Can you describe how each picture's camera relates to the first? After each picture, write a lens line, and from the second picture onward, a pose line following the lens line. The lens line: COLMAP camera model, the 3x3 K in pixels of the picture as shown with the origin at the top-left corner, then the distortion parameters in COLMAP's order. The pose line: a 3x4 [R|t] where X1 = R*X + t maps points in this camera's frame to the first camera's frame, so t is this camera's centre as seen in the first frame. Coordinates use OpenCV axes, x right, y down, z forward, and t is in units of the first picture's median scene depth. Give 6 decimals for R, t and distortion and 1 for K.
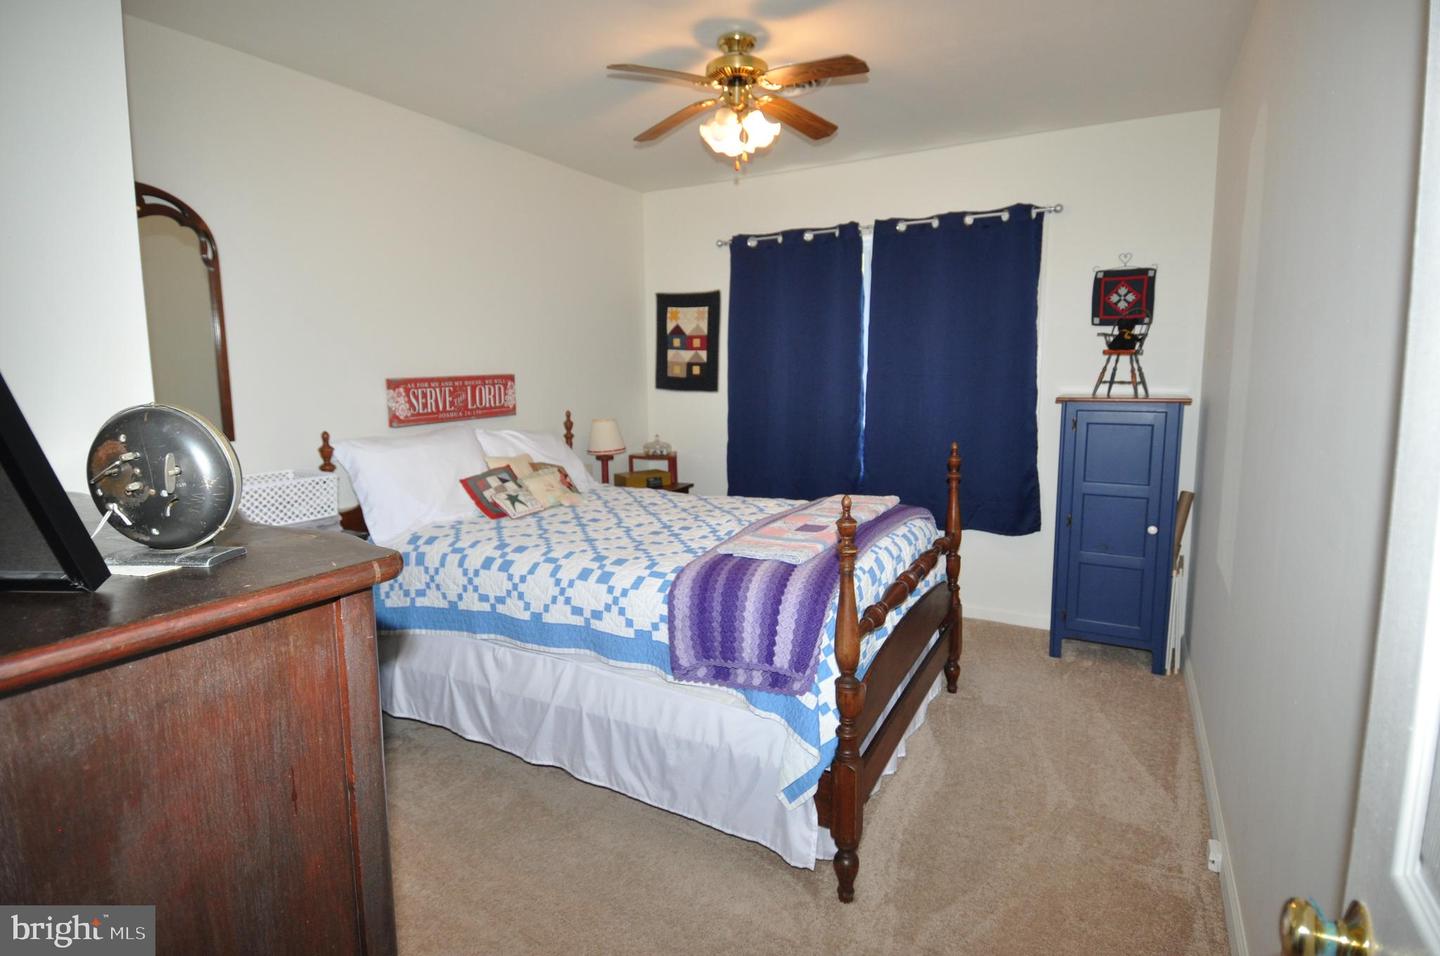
lens RADIAL K [[745.1, 0, 719.2], [0, 745.1, 471.1], [0, 0, 1]] dist [-0.001462, -0.016275]
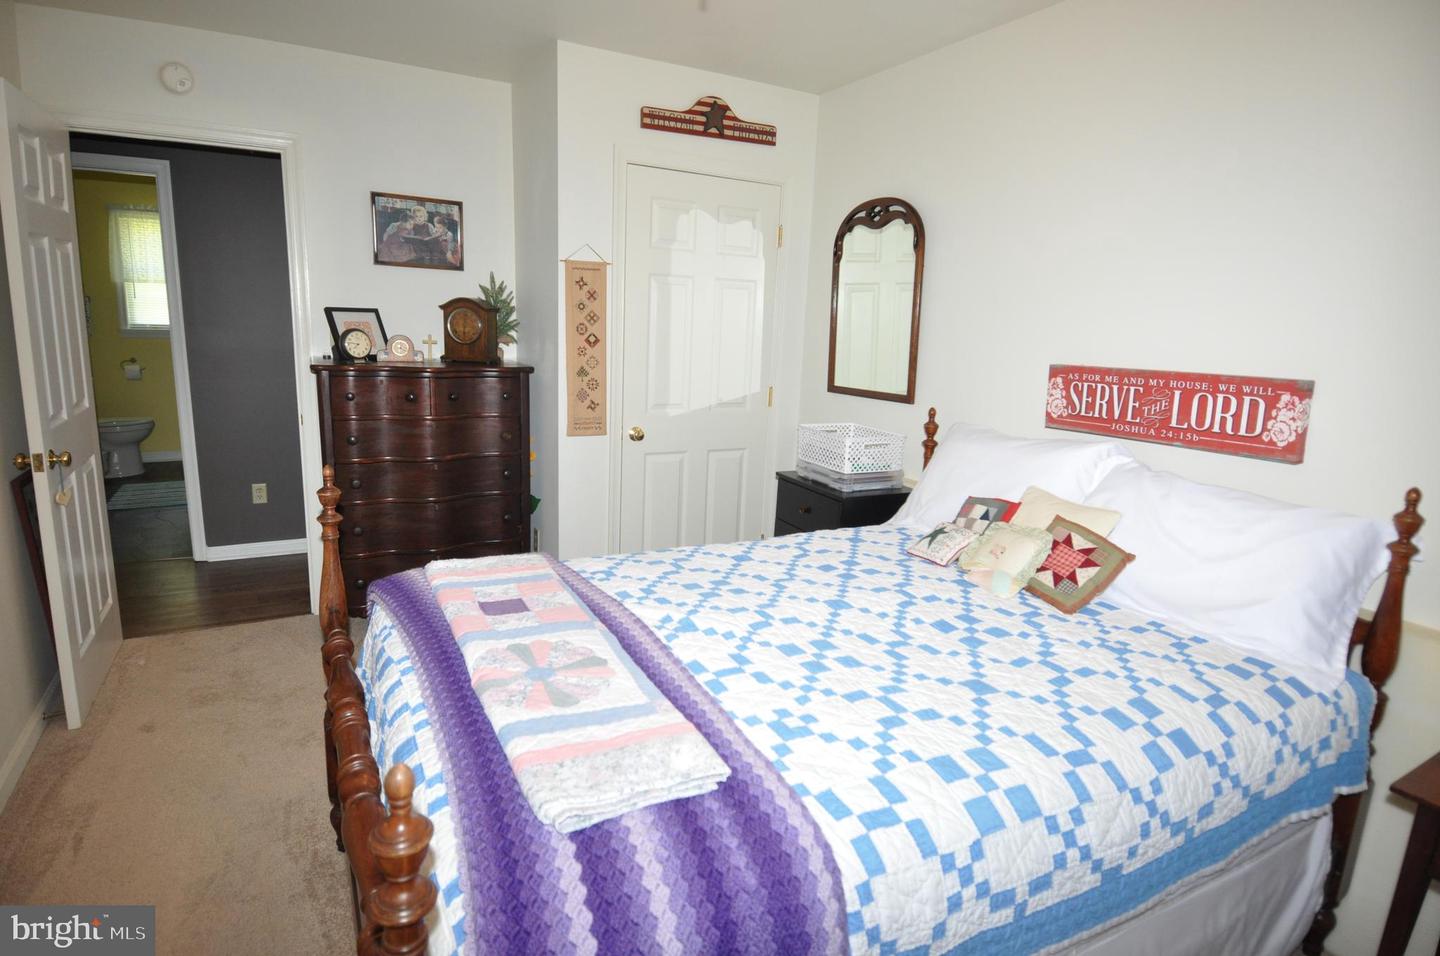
lens RADIAL K [[745.1, 0, 717.5], [0, 745.1, 475.7], [0, 0, 1]] dist [-0.001462, -0.016275]
pose [[-0.550099, 0.149772, -0.821559, 0.382676], [-0.154536, 0.948538, 0.276395, -0.163772], [0.820676, 0.279005, -0.498645, 1.062935]]
